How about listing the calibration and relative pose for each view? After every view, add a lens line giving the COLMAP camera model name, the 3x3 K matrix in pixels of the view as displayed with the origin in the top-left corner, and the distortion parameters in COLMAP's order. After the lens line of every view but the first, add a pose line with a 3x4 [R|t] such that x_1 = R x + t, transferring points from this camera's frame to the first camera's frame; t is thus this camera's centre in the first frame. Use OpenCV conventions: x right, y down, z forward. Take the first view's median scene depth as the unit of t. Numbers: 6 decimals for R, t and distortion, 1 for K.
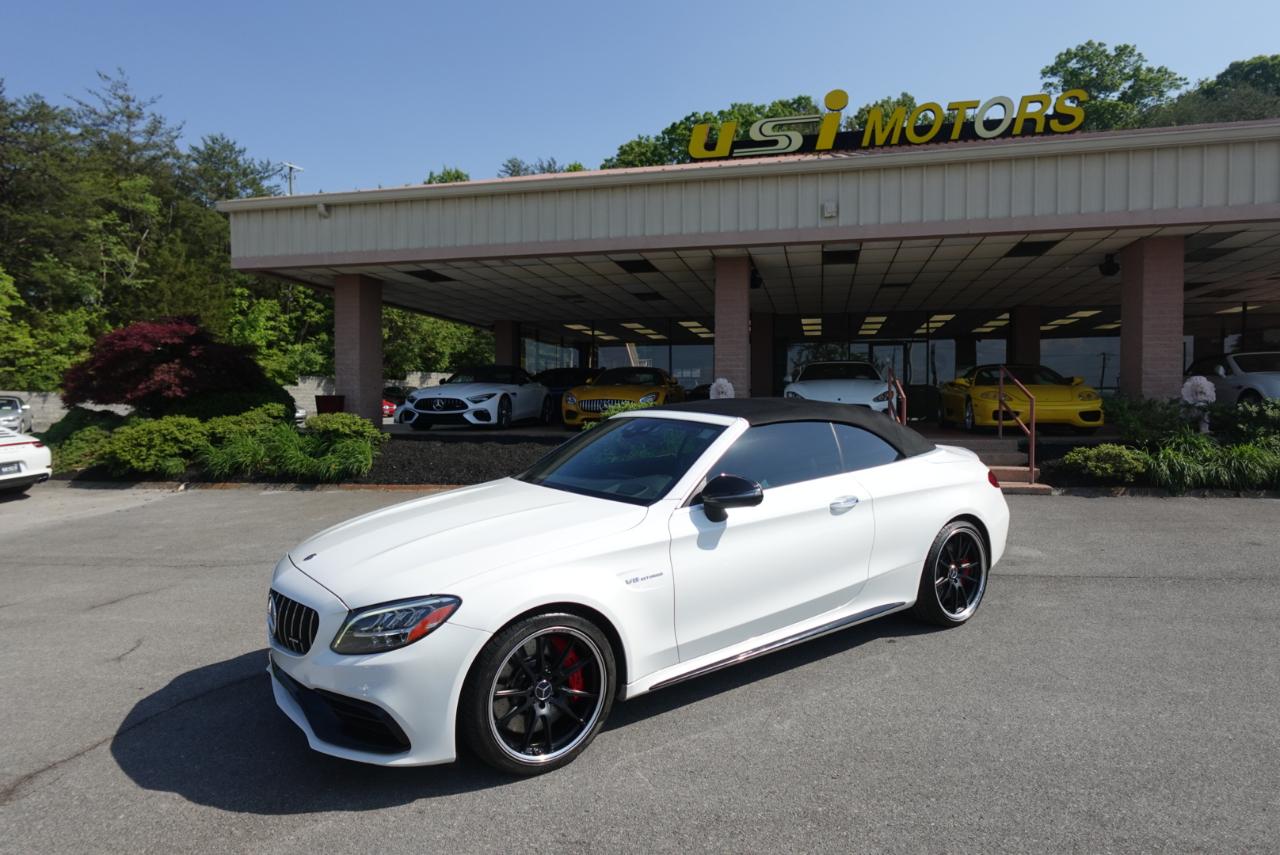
lens RADIAL K [[754.5, 0, 640.0], [0, 754.5, 427.5], [0, 0, 1]] dist [0.003459, -0.000758]
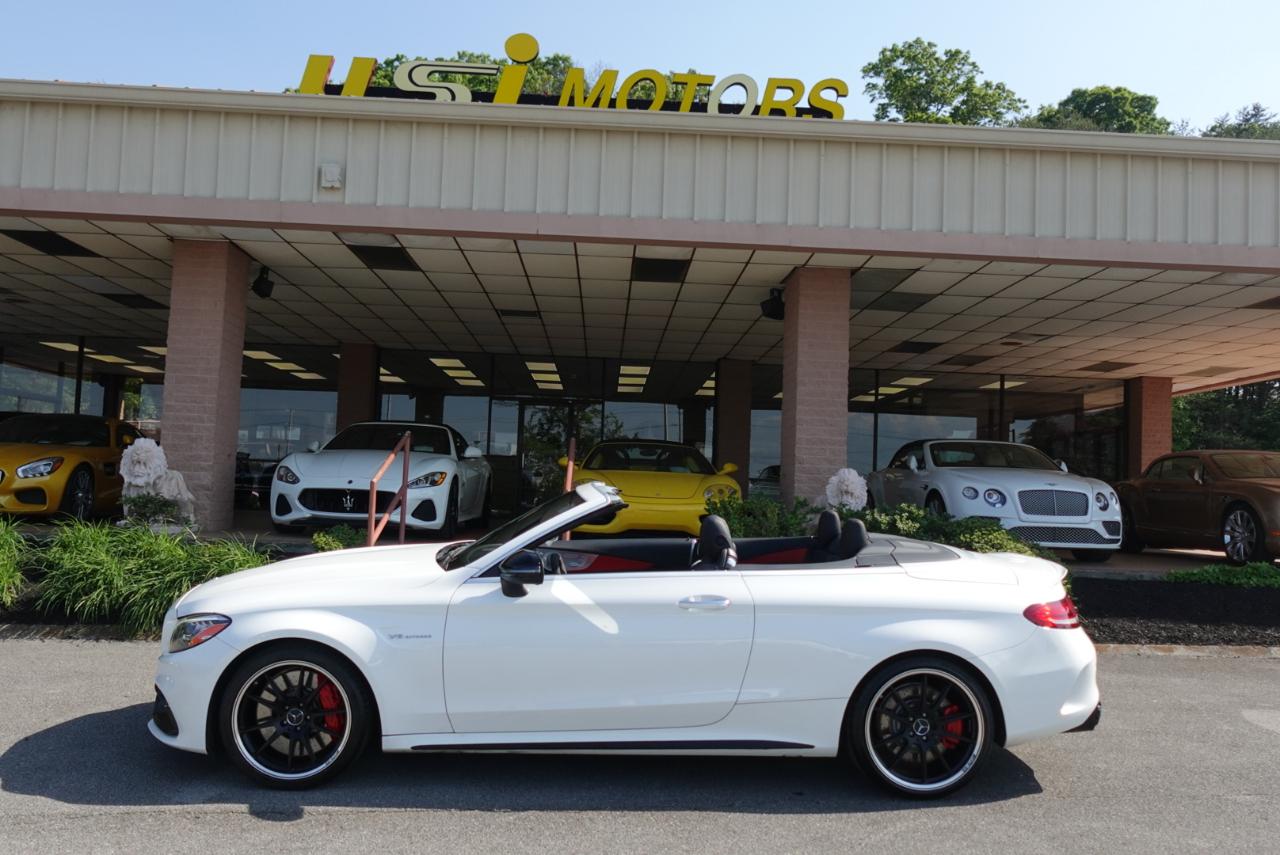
lens RADIAL K [[1105.7, 0, 643.3], [0, 1105.7, 431.0], [0, 0, 1]] dist [-0.007513, 0.014234]
pose [[0.963255, 0.052050, 0.263495, 0.126292], [-0.030344, 0.995851, -0.085787, -0.004232], [-0.266867, 0.074639, 0.960839, 0.033167]]
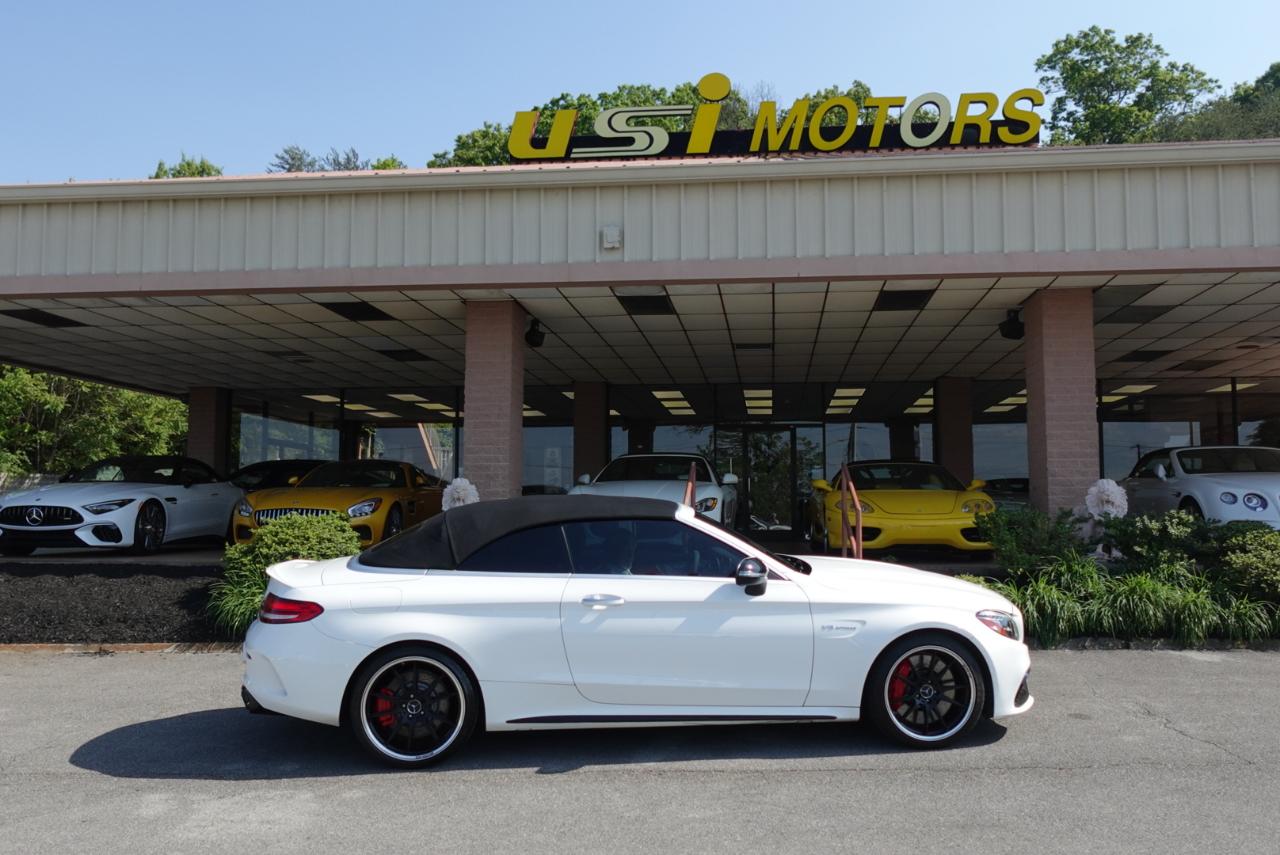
lens RADIAL K [[1130.1, 0, 640.0], [0, 1130.1, 427.5], [0, 0, 1]] dist [-0.008334, 0.013121]
pose [[0.993114, 0.010875, 0.116646, 0.073594], [0.001679, 0.994258, -0.106995, -0.001021], [-0.117140, 0.106454, 0.987393, -0.008492]]
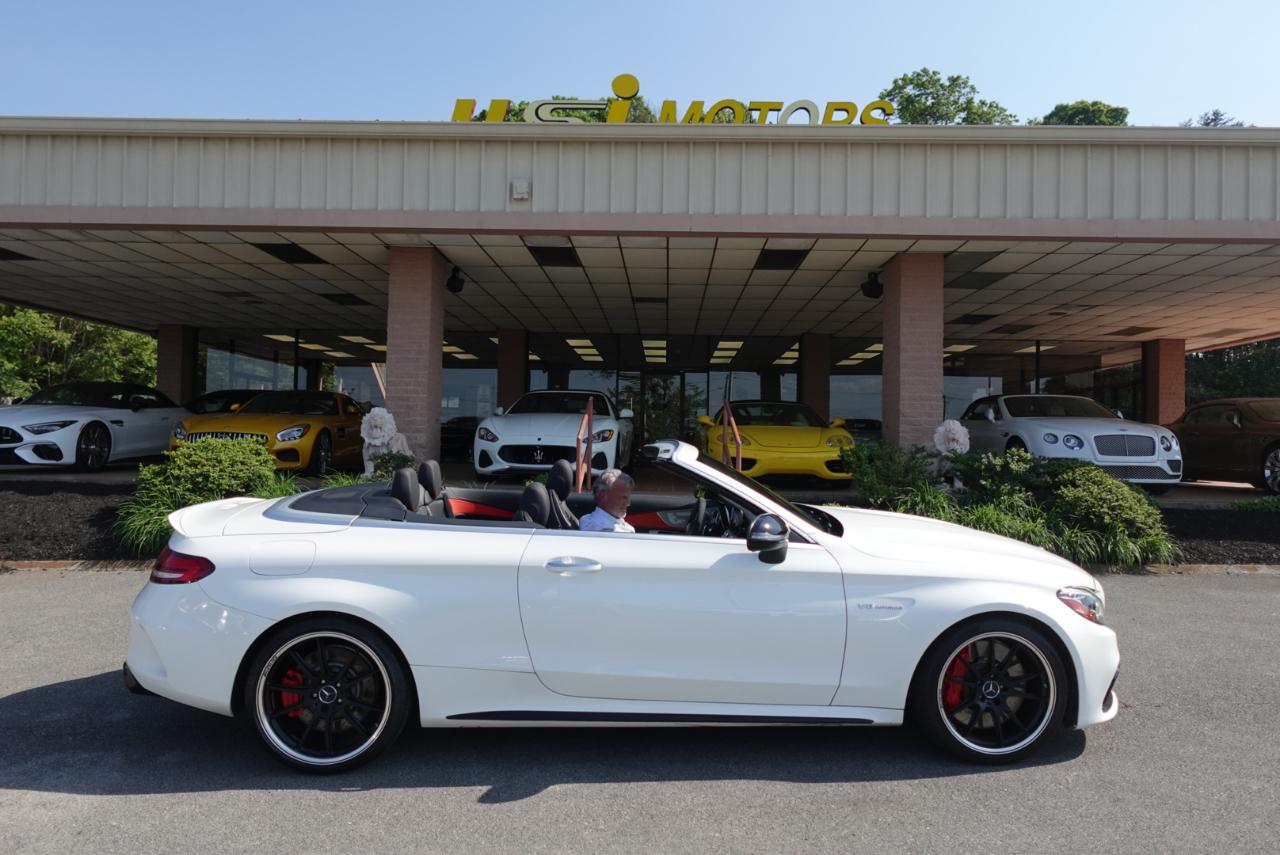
lens RADIAL K [[869.6, 0, 640.5], [0, 869.6, 430.1], [0, 0, 1]] dist [-0.003669, 0.006453]
pose [[0.979030, 0.022141, 0.202511, 0.092291], [-0.013289, 0.998900, -0.044968, -0.004159], [-0.203284, 0.041334, 0.978247, 0.060158]]
